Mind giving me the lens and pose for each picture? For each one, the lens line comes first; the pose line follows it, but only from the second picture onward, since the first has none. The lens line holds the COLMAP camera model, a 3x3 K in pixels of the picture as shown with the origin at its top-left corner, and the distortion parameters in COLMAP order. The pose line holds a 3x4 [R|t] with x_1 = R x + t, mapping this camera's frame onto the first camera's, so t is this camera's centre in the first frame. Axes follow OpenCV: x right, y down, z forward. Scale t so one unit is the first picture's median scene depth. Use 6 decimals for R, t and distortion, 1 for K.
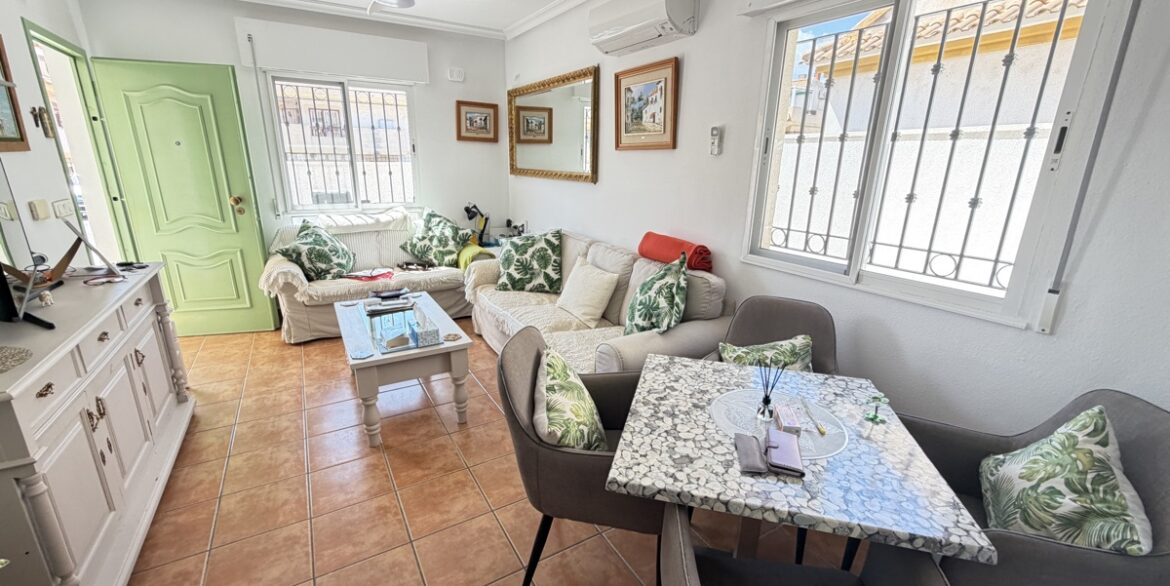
lens RADIAL K [[466.3, 0, 583.0], [0, 466.3, 295.4], [0, 0, 1]] dist [0.000713, -0.000194]
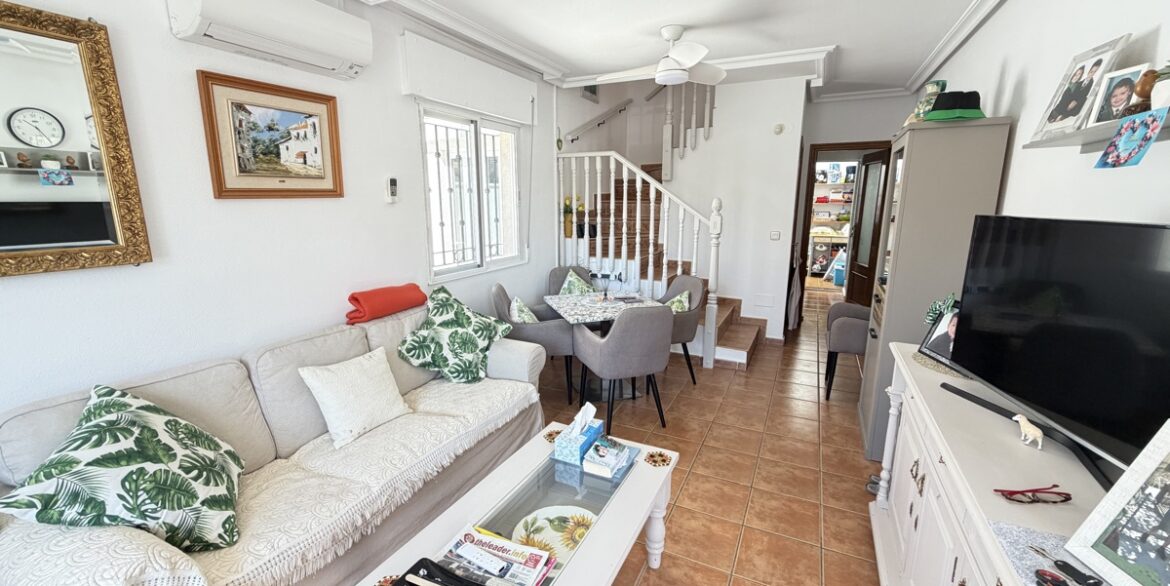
lens RADIAL K [[466.3, 0, 583.0], [0, 466.3, 295.4], [0, 0, 1]] dist [0.000713, -0.000194]
pose [[-0.541638, -0.191468, 0.818516, -0.809822], [0.226655, 0.904387, 0.361540, -0.359674], [-0.809479, 0.381345, -0.446453, 1.089041]]
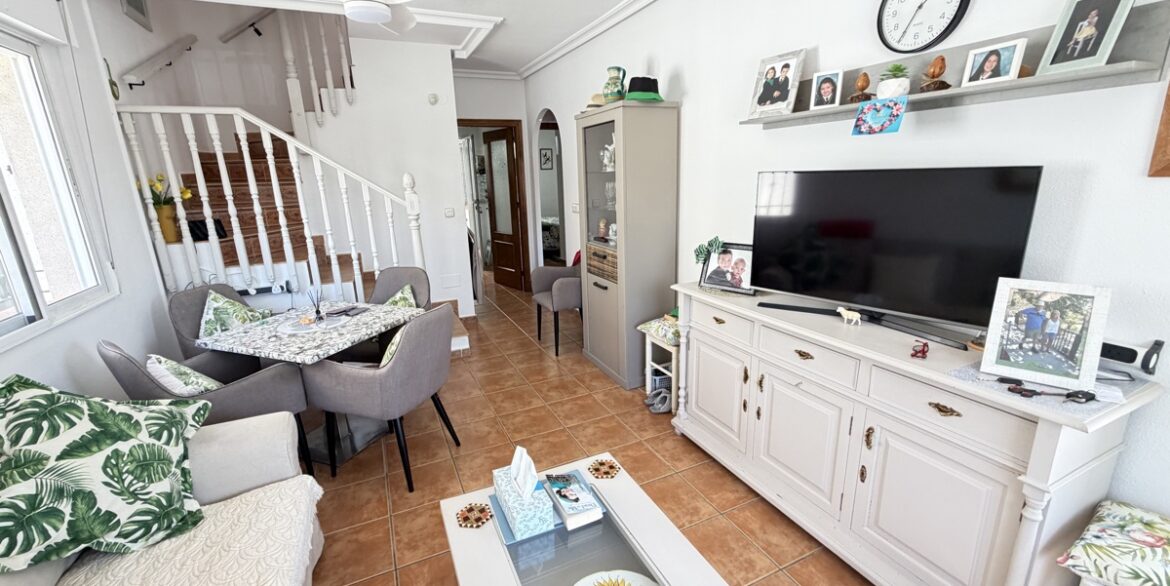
lens RADIAL K [[466.3, 0, 583.0], [0, 466.3, 295.4], [0, 0, 1]] dist [0.000713, -0.000194]
pose [[-0.994386, -0.017435, 0.104371, -0.410133], [0.039386, 0.854480, 0.517989, -0.363629], [-0.098215, 0.519192, -0.848996, 1.170223]]
